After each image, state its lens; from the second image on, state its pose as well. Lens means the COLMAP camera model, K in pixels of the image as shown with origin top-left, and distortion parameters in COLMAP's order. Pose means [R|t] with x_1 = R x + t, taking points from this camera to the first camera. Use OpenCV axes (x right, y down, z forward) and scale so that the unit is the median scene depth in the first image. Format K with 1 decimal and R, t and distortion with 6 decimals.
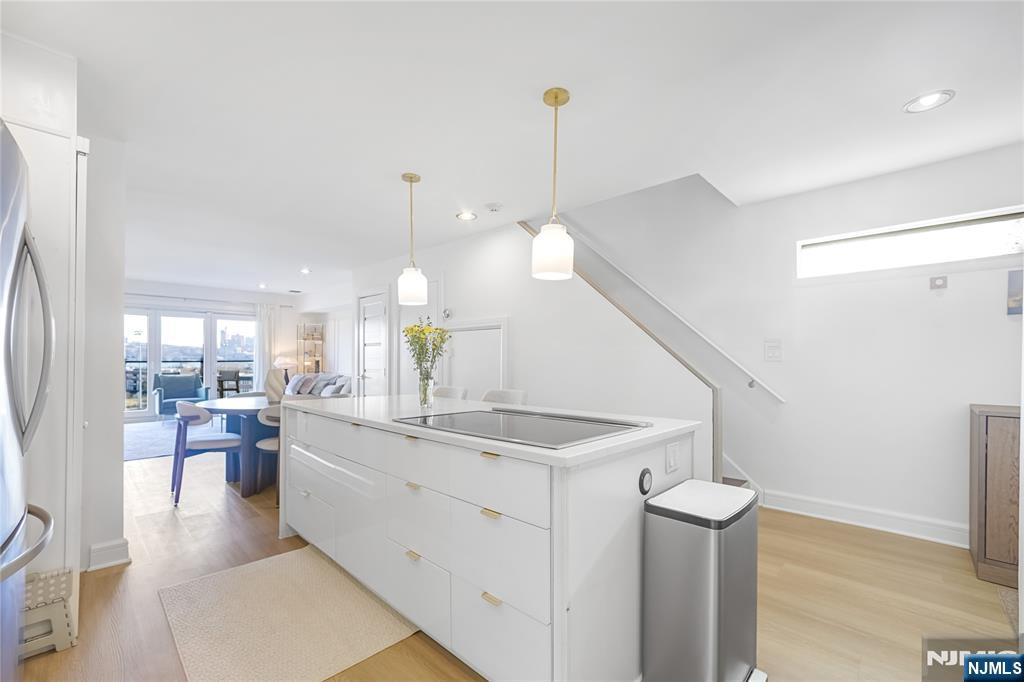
lens RADIAL K [[419.3, 0, 514.1], [0, 419.3, 359.4], [0, 0, 1]] dist [-0.017861, 0.000111]
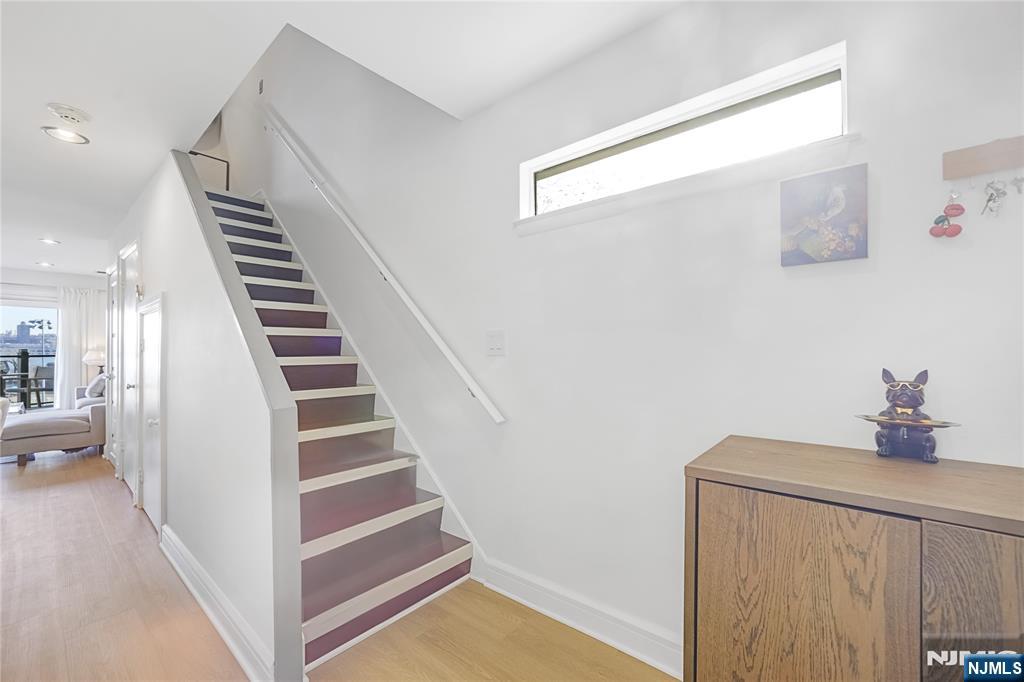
lens RADIAL K [[418.8, 0, 512.0], [0, 418.8, 341.0], [0, 0, 1]] dist [-0.038323, 0.014959]
pose [[0.998372, -0.008295, 0.056429, 0.587884], [0.009422, 0.999761, -0.019741, -0.004611], [-0.056252, 0.020240, 0.998211, 0.348060]]
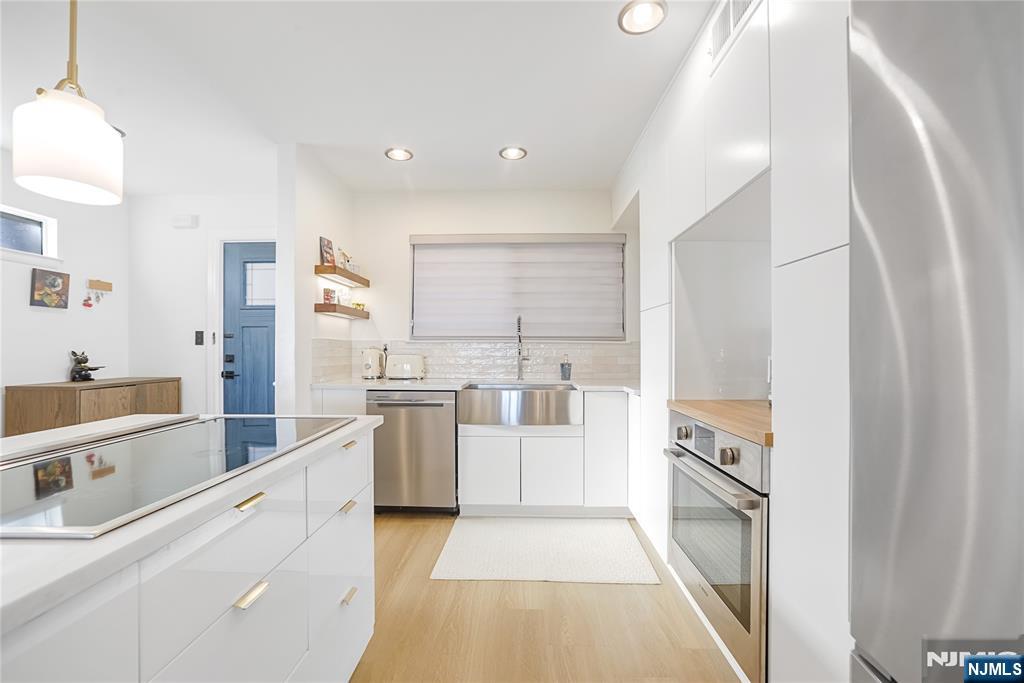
lens RADIAL K [[418.8, 0, 512.0], [0, 418.8, 341.5], [0, 0, 1]] dist [-0.038323, 0.014959]
pose [[-0.676386, 0.003490, 0.736539, -0.411525], [-0.005739, 0.999933, -0.010009, -0.003283], [-0.736525, -0.010997, -0.676321, 0.554197]]
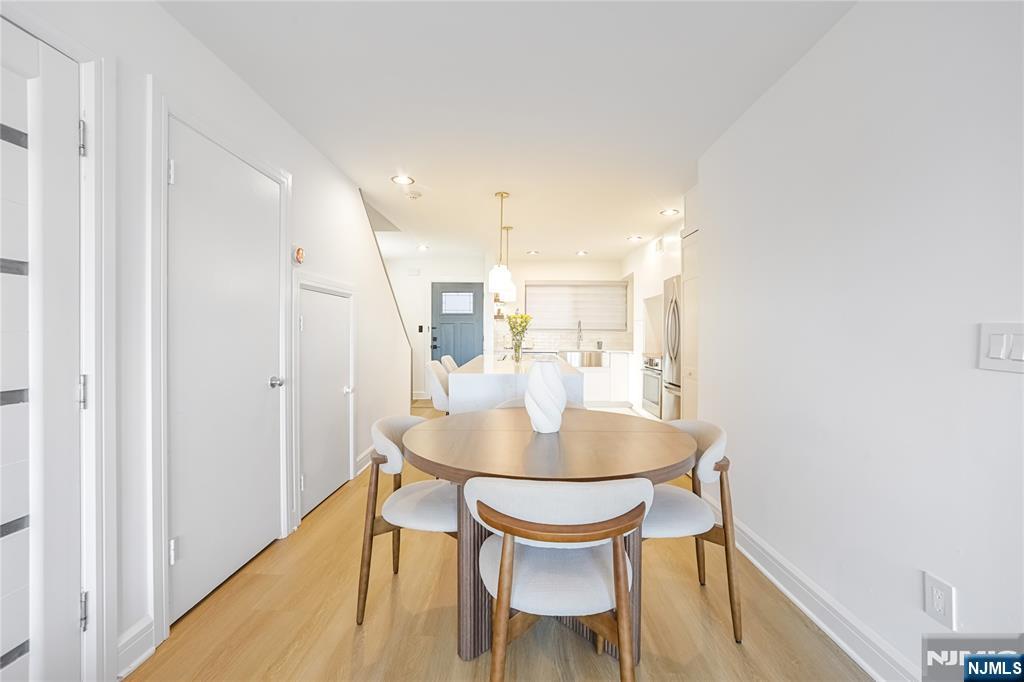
lens RADIAL K [[418.8, 0, 512.0], [0, 418.8, 341.0], [0, 0, 1]] dist [-0.038323, 0.014959]
pose [[-0.684252, -0.020573, 0.728955, -1.014455], [-0.011798, 0.999783, 0.017143, 0.001980], [-0.729150, 0.003130, -0.684347, 1.567507]]
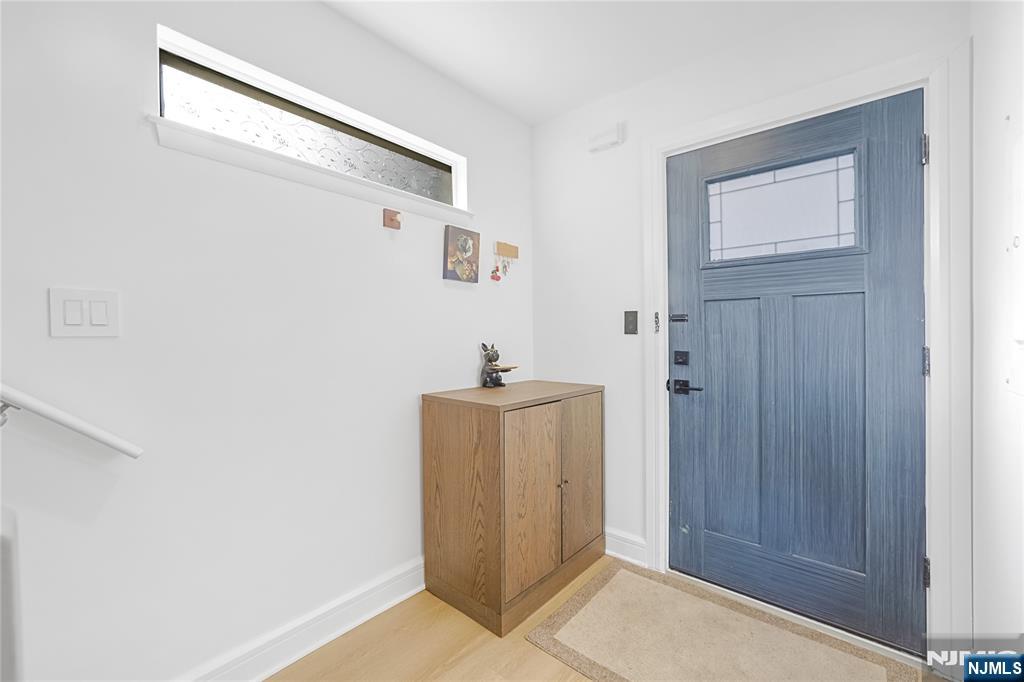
lens RADIAL K [[421.2, 0, 508.3], [0, 421.2, 332.3], [0, 0, 1]] dist [-0.039903, 0.015899]
pose [[-0.055894, 0.003205, 0.998432, 0.257035], [-0.001907, 0.999993, -0.003317, -0.000749], [-0.998435, -0.002089, -0.055888, 0.655460]]
